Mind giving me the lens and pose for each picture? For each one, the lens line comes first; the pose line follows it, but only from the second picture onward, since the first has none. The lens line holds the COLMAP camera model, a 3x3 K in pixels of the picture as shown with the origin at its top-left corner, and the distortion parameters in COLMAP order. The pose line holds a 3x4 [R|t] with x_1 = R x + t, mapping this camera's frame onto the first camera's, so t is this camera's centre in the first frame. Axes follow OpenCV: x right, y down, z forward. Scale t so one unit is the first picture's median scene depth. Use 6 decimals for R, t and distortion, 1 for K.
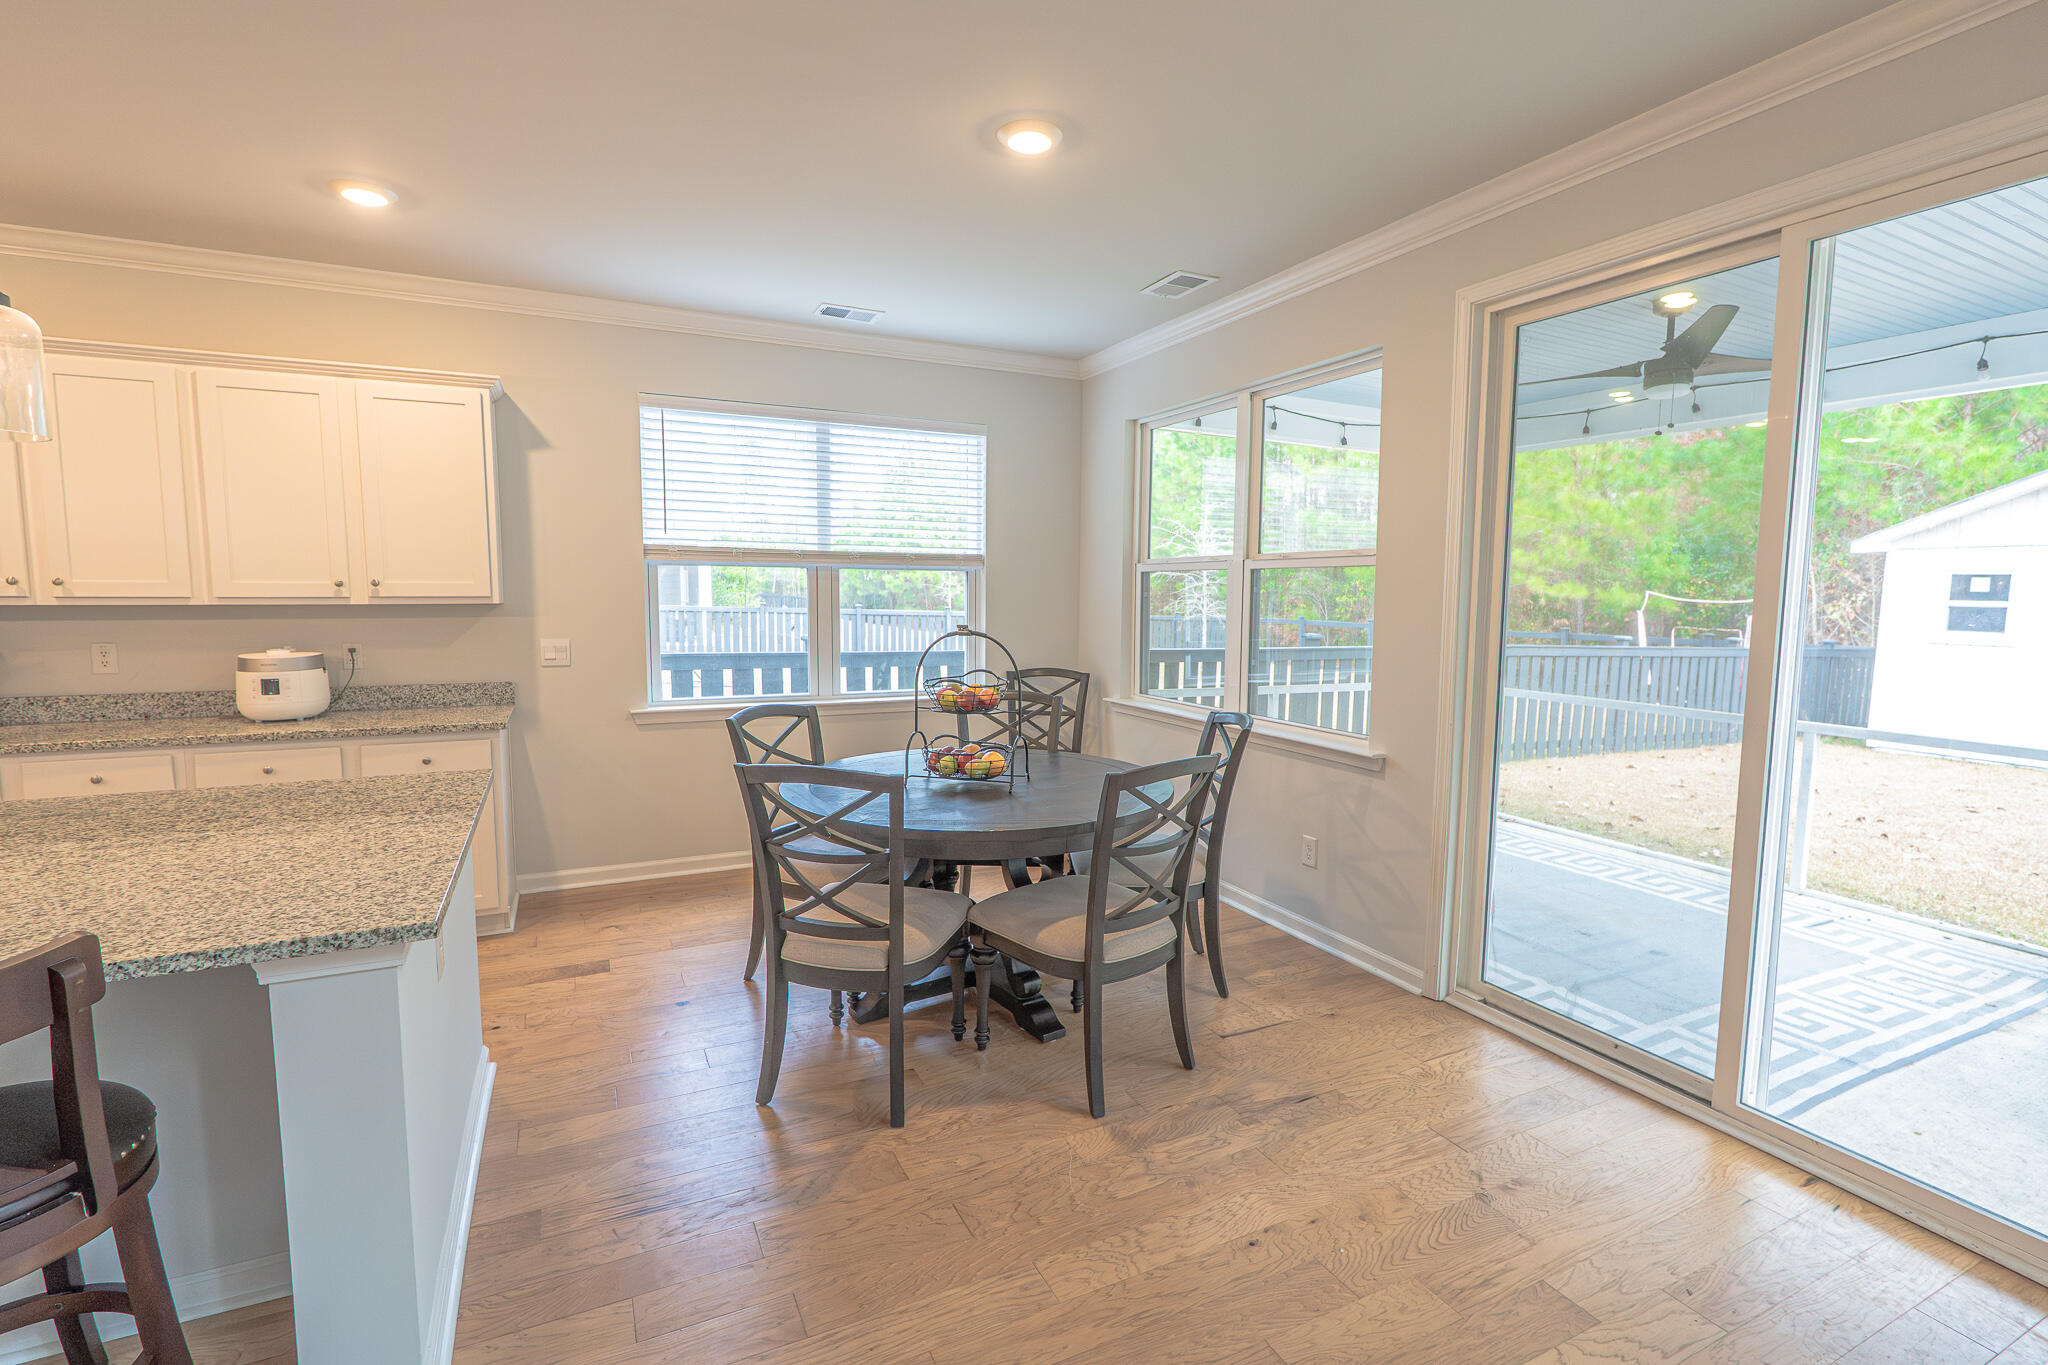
lens RADIAL K [[931.2, 0, 1022.7], [0, 931.2, 680.5], [0, 0, 1]] dist [-0.008466, 0.001016]
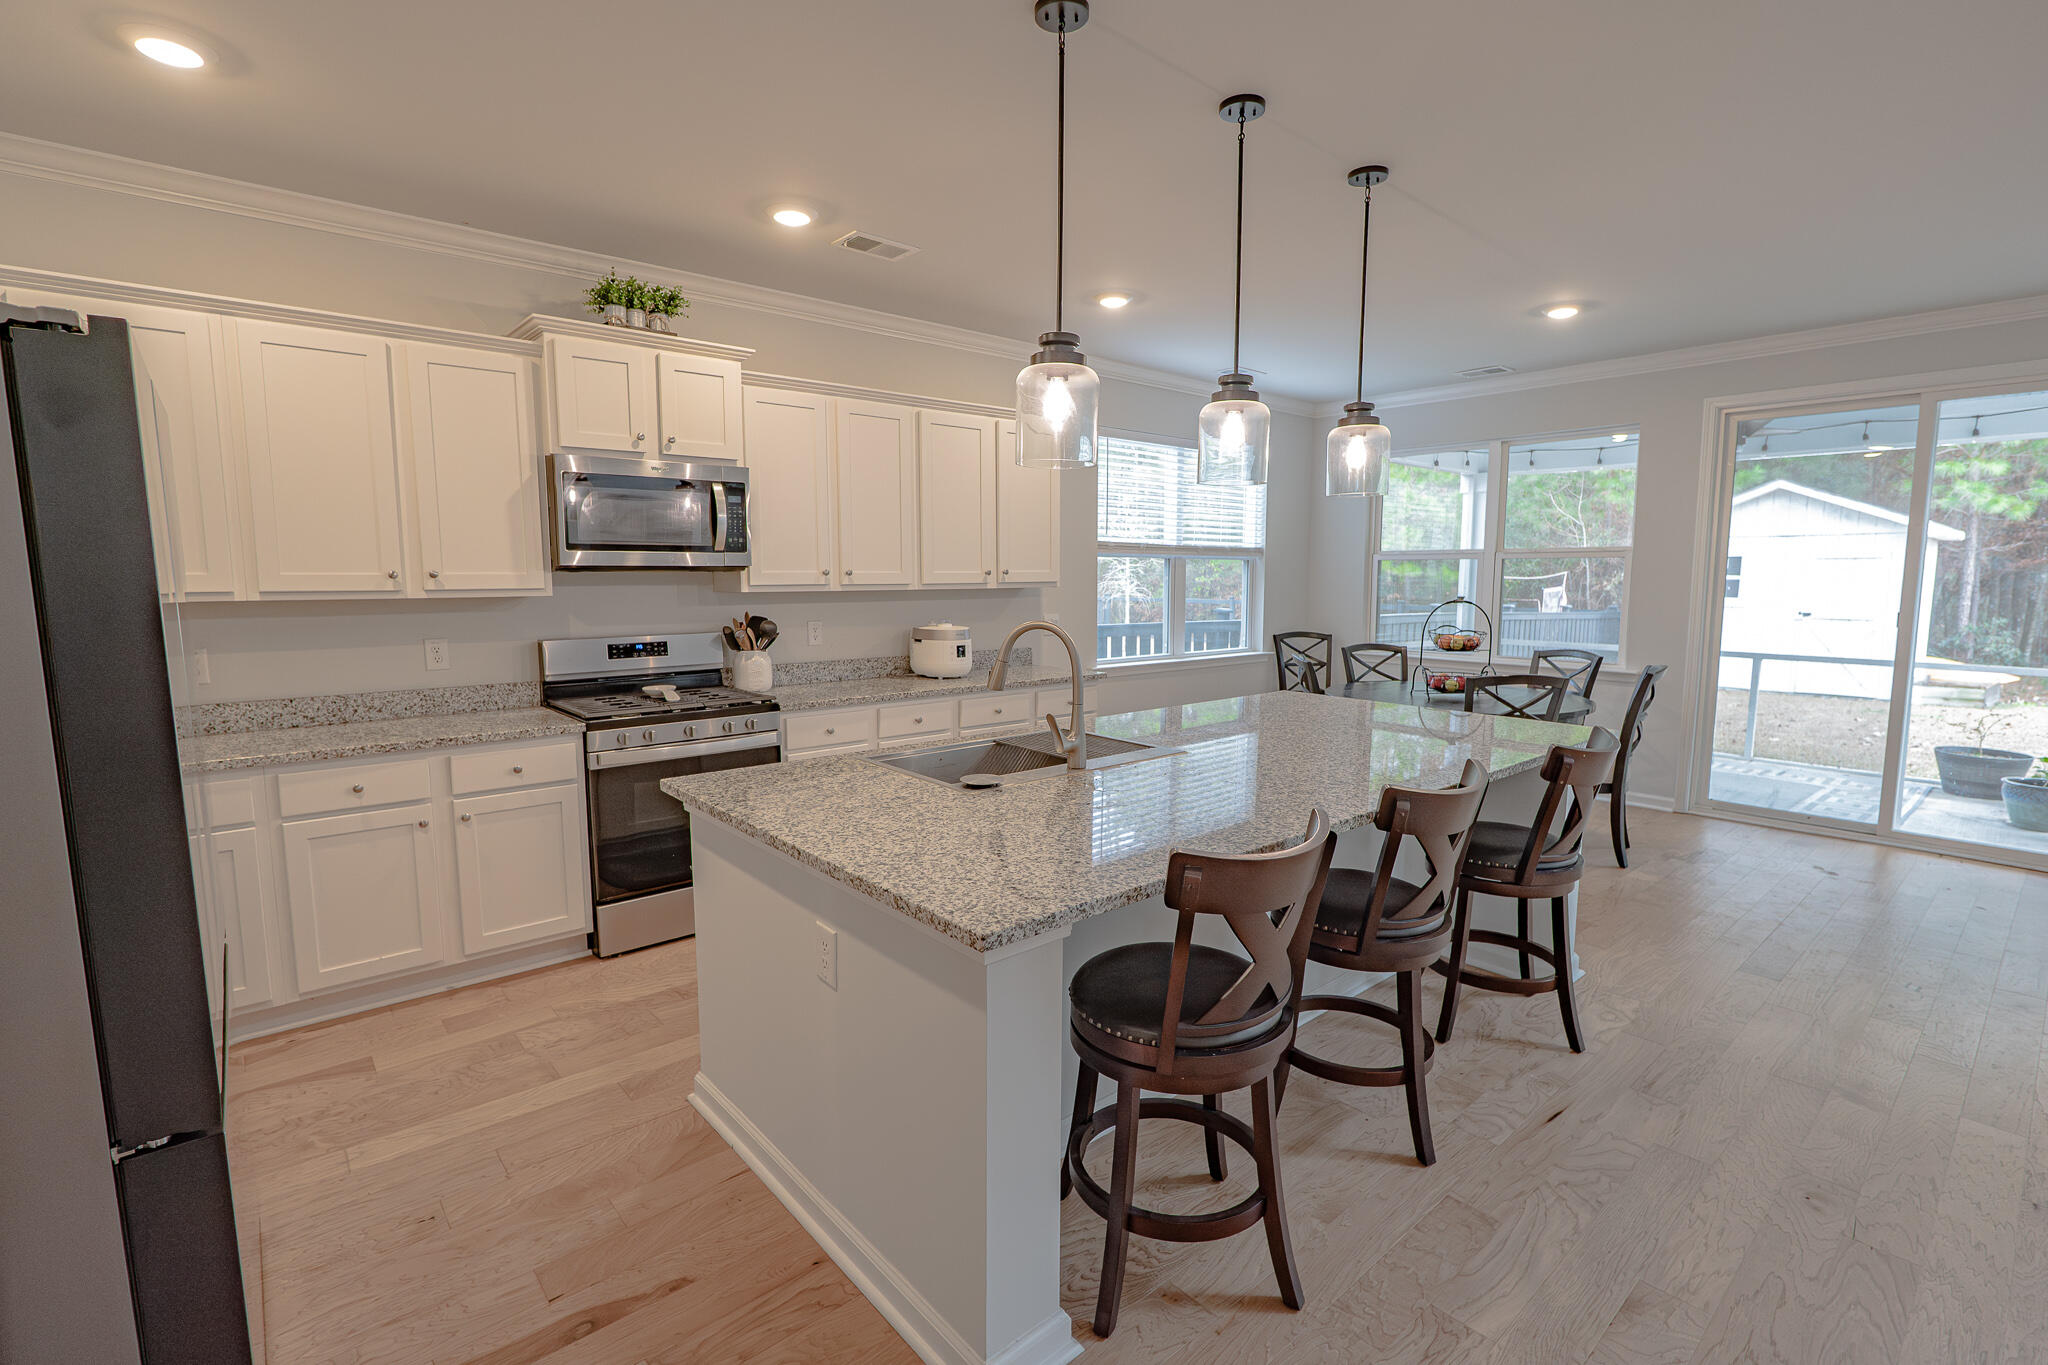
lens RADIAL K [[931.2, 0, 1022.7], [0, 931.2, 680.5], [0, 0, 1]] dist [-0.008466, 0.001016]
pose [[0.966883, -0.038737, 0.252262, -1.035527], [0.034629, 0.999186, 0.020704, 0.023525], [-0.252858, -0.011283, 0.967438, -0.304370]]
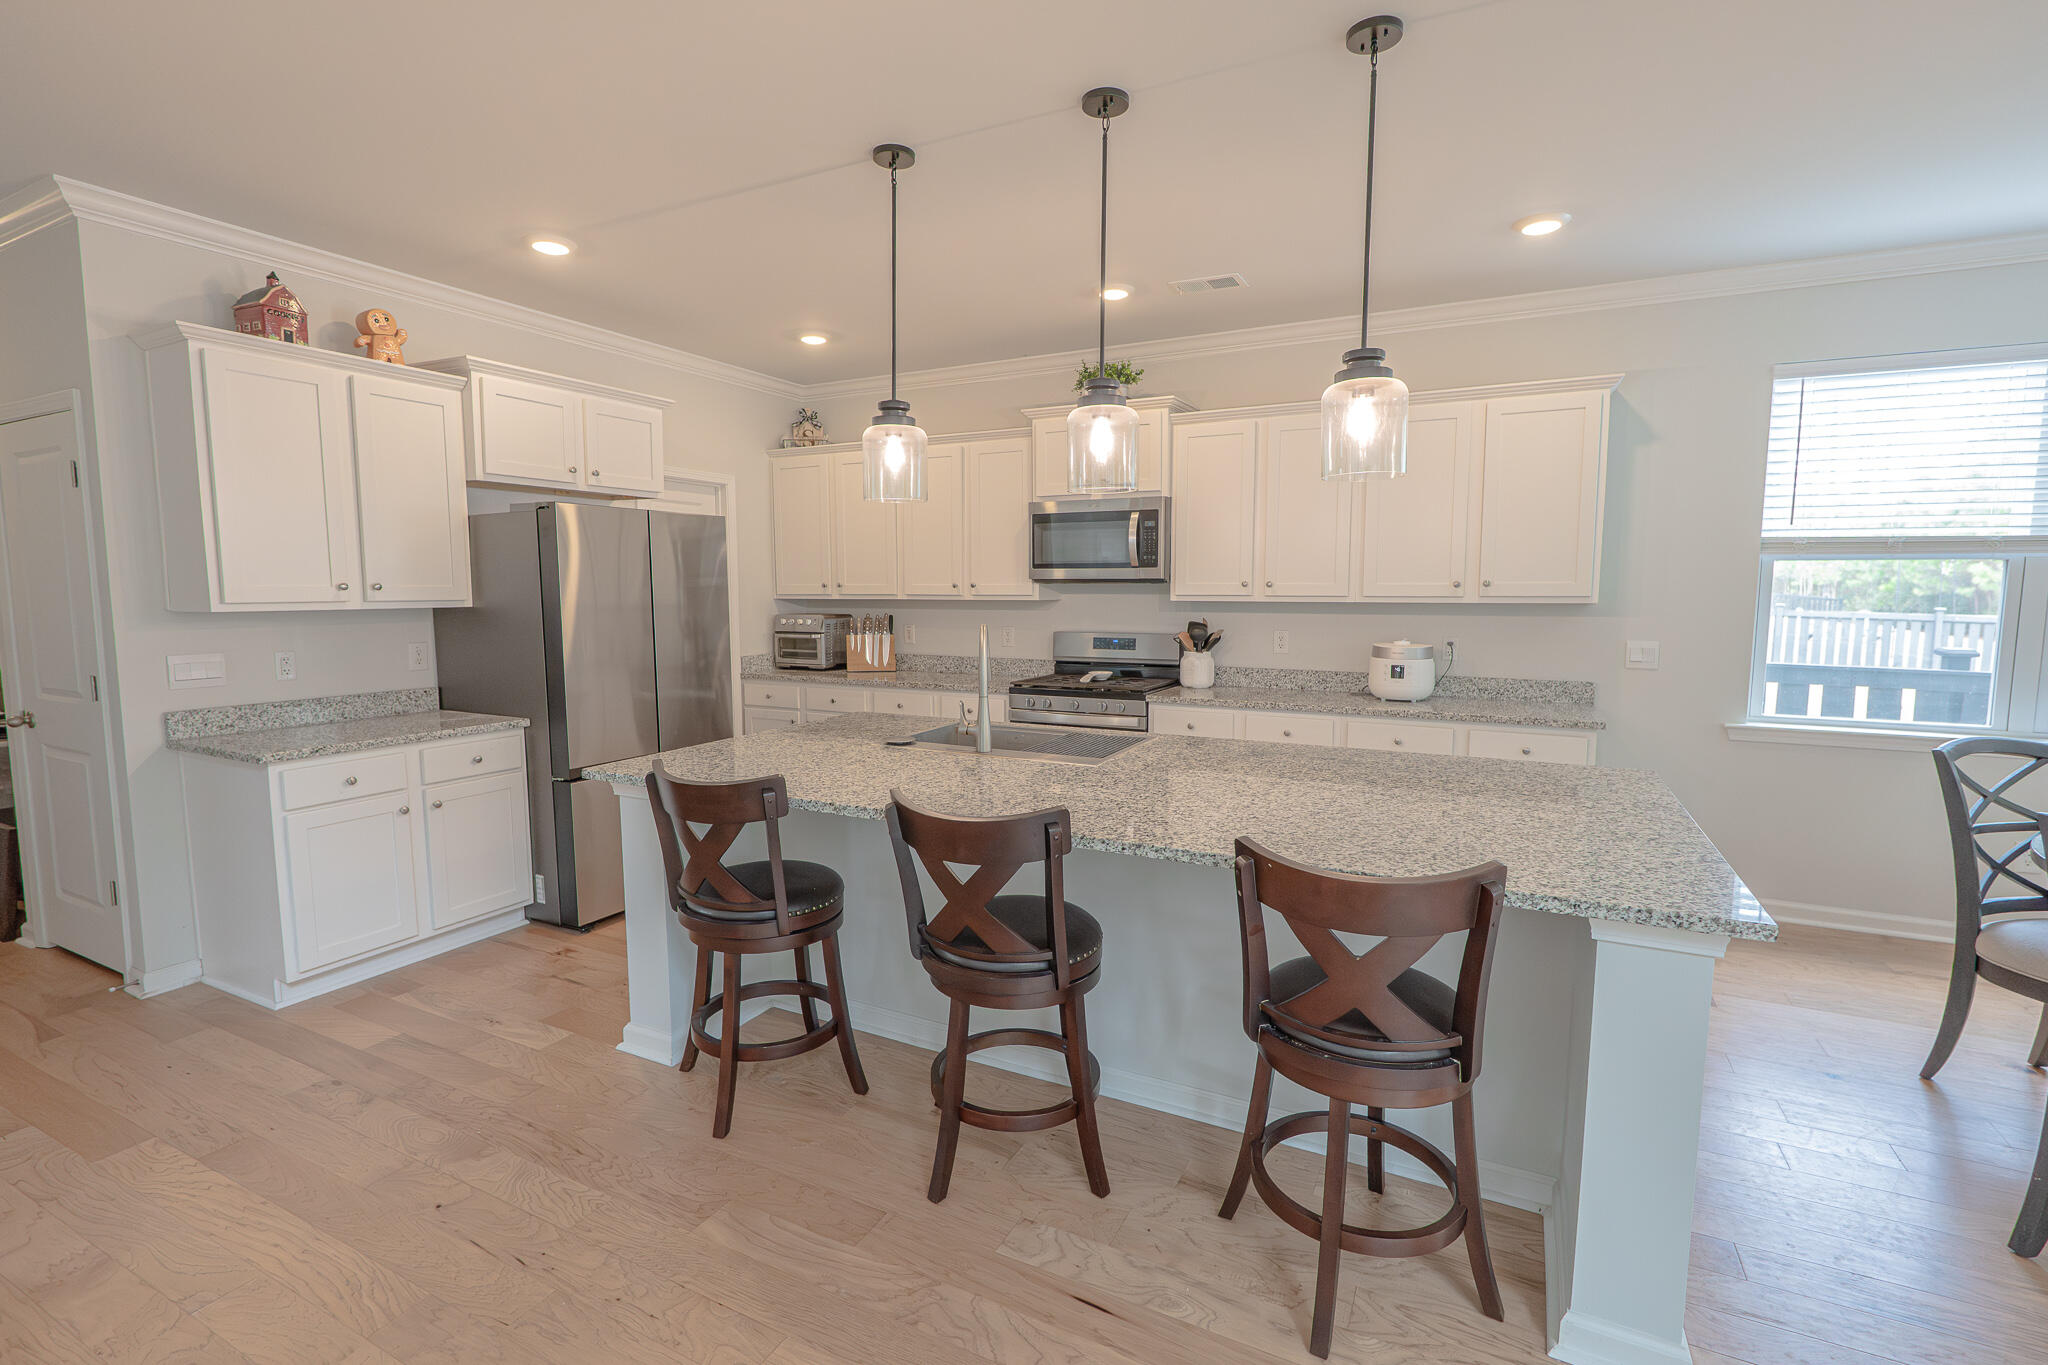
lens RADIAL K [[931.2, 0, 1022.7], [0, 931.2, 680.5], [0, 0, 1]] dist [-0.008466, 0.001016]
pose [[0.600004, 0.072758, -0.796682, -0.144291], [-0.073244, 0.996669, 0.035859, 0.009976], [0.796637, 0.036836, 0.603334, -0.098929]]
